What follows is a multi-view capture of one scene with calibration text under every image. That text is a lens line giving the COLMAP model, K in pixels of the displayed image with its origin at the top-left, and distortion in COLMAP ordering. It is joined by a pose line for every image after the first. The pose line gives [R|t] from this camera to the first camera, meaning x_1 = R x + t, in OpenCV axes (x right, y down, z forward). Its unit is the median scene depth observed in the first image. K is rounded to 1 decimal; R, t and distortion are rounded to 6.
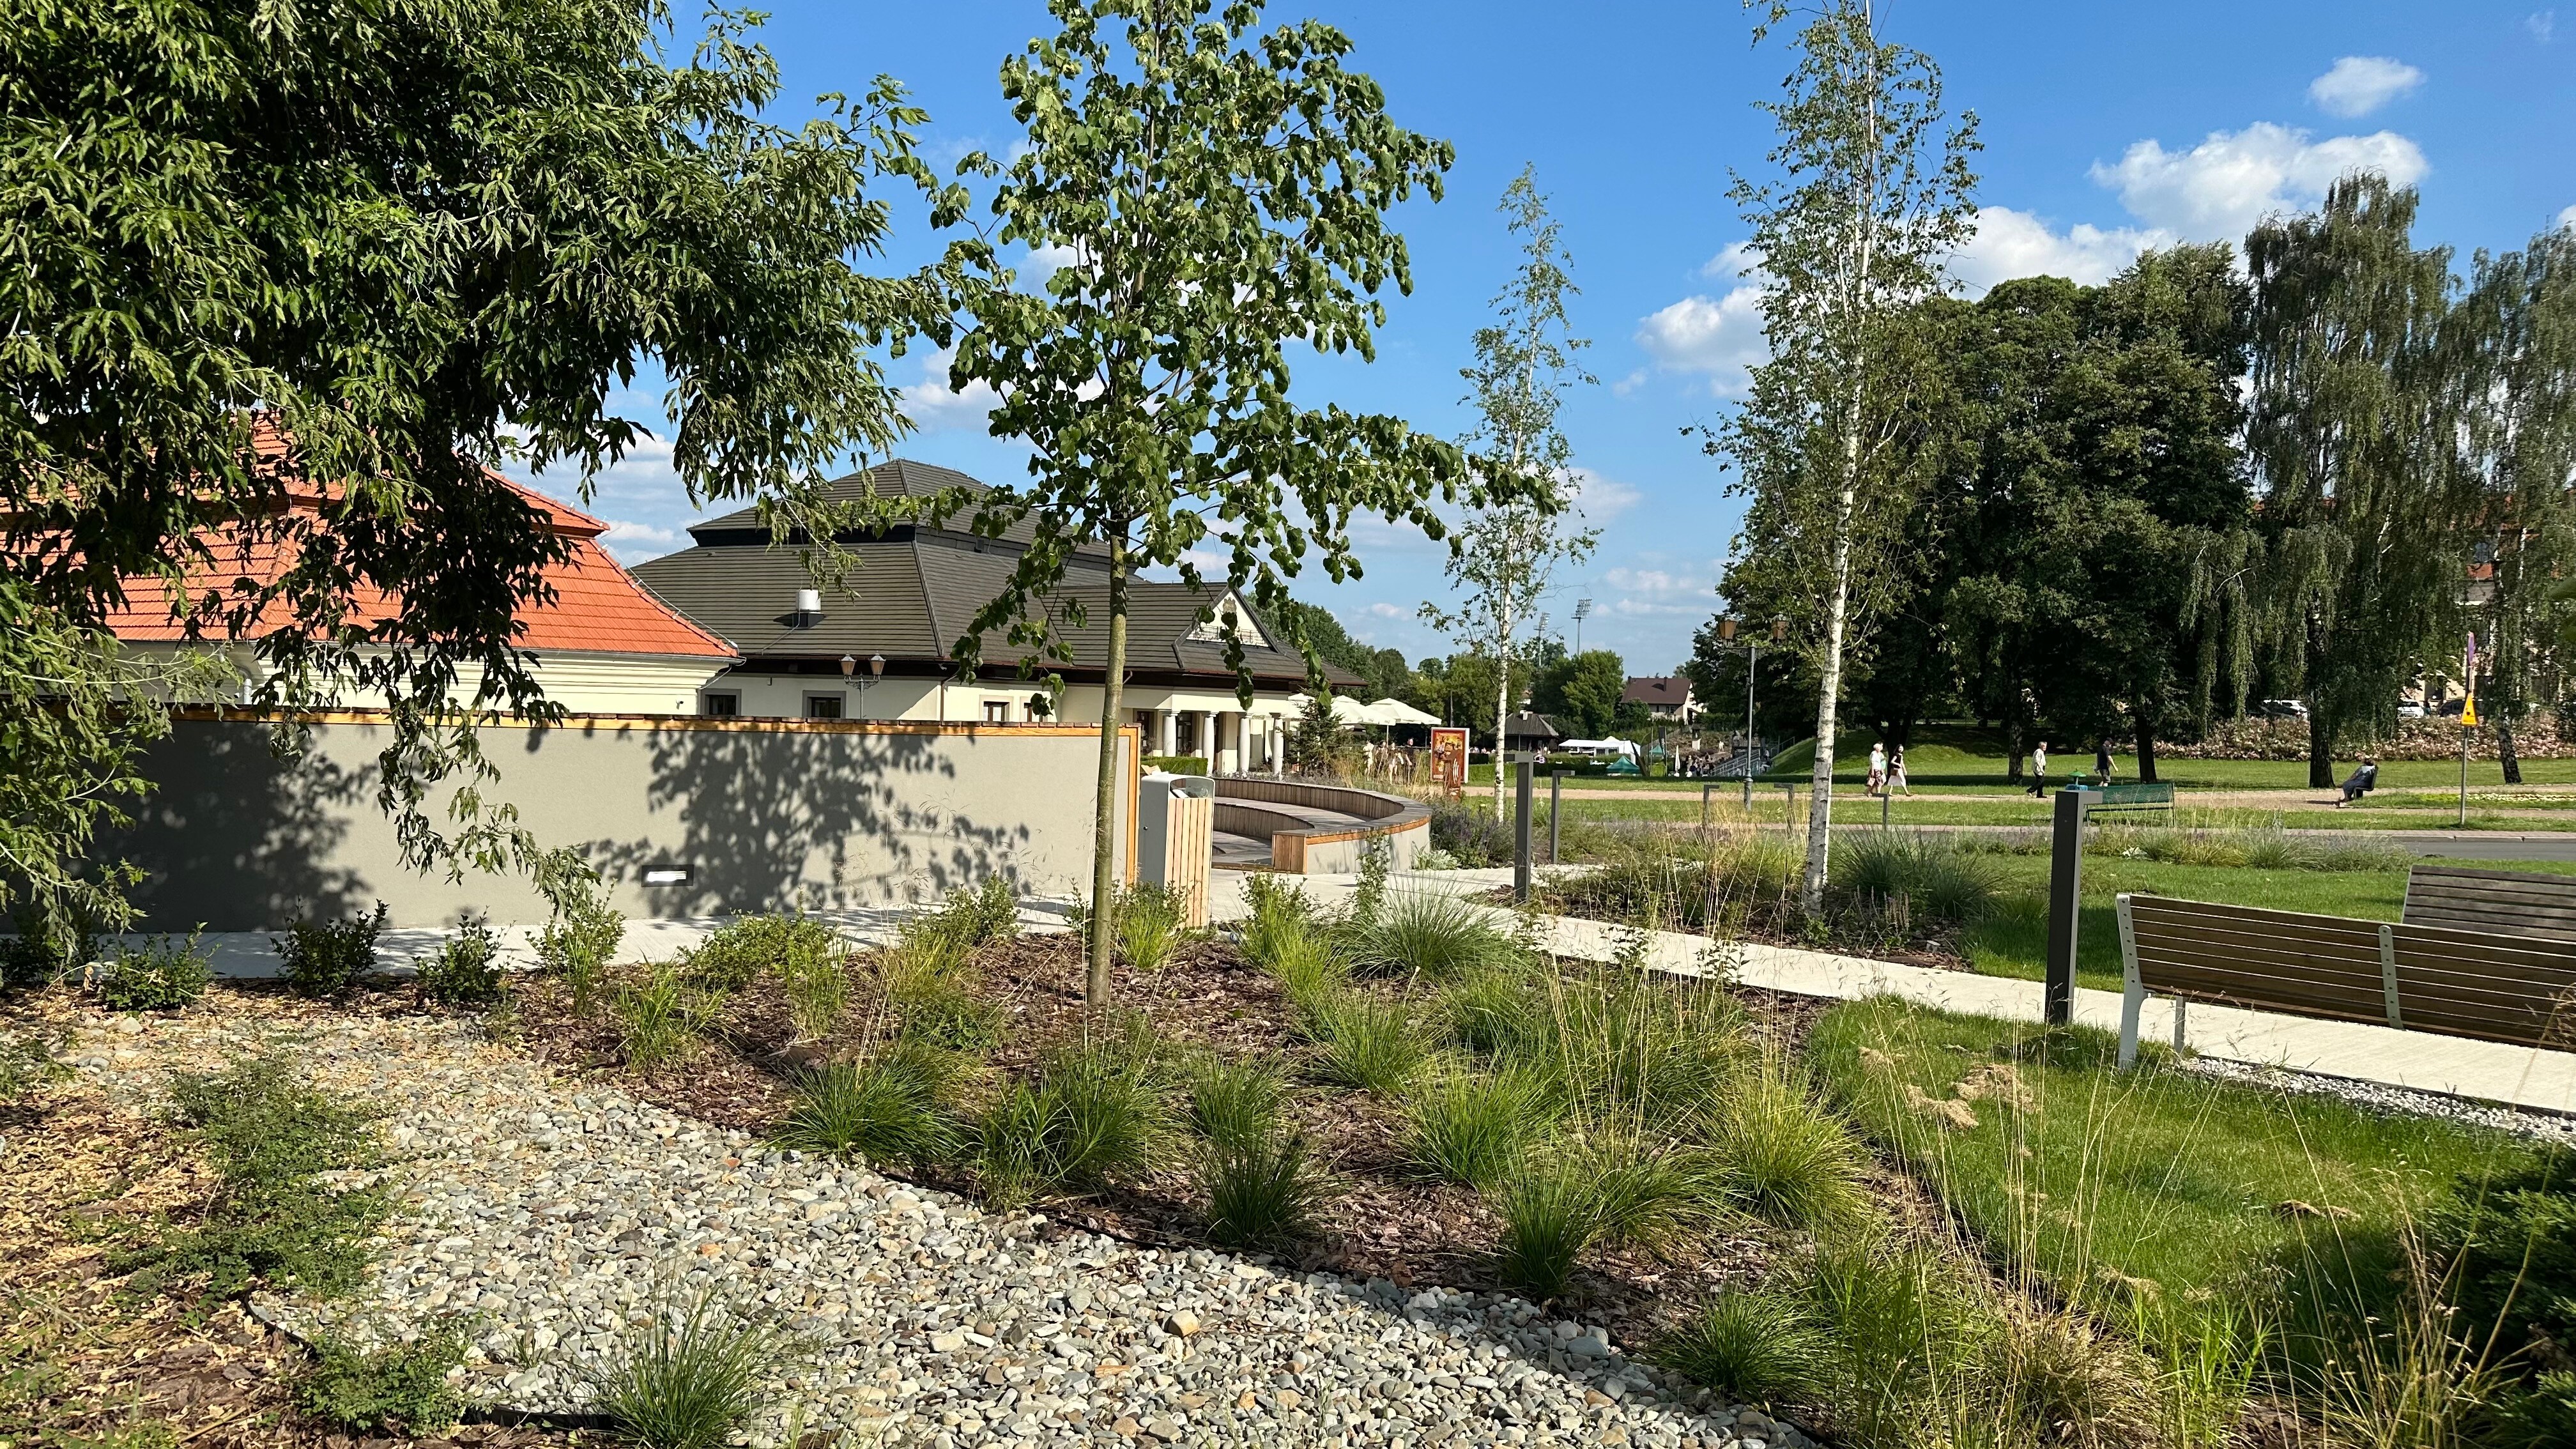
lens RADIAL K [[1798.1, 0, 1288.0], [0, 1798.1, 724.5], [0, 0, 1]] dist [0.160622, -0.249272]
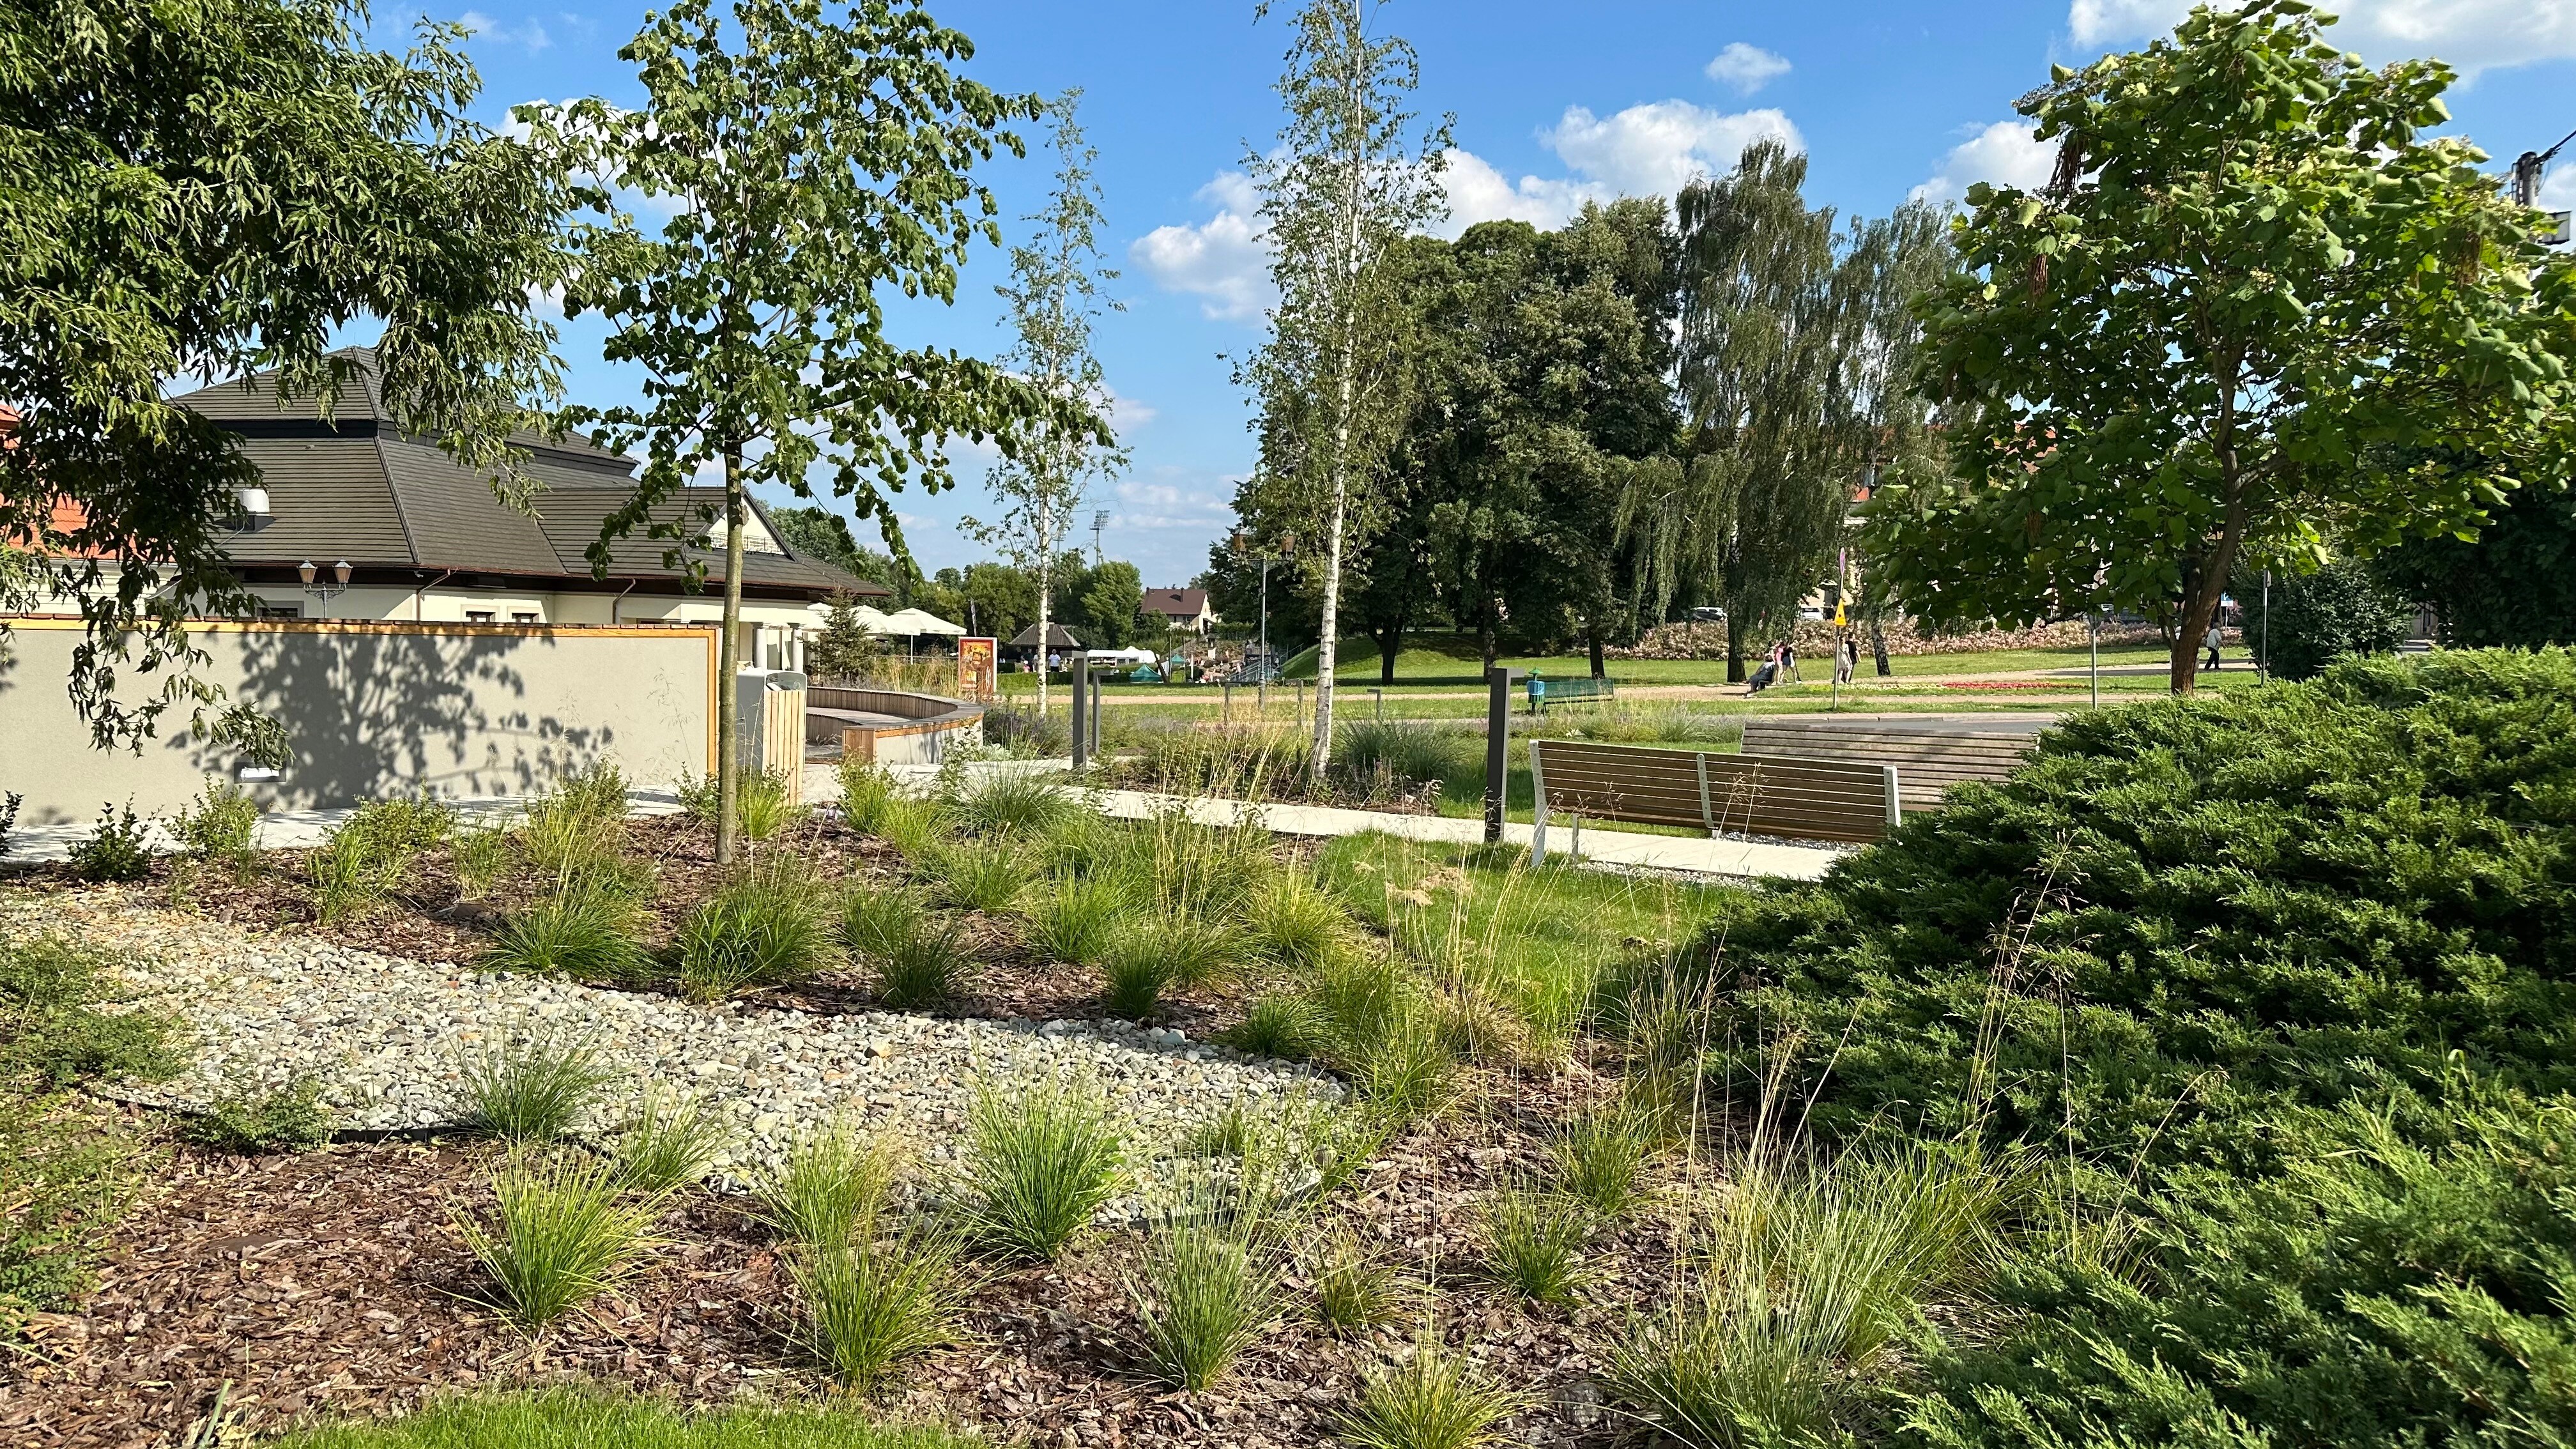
lens RADIAL K [[1798.1, 0, 1288.0], [0, 1798.1, 724.5], [0, 0, 1]] dist [0.160622, -0.249272]
pose [[0.965139, -0.021320, 0.260870, -0.046118], [0.008492, 0.998703, 0.050200, 0.007800], [-0.261601, -0.046235, 0.964068, -0.157232]]
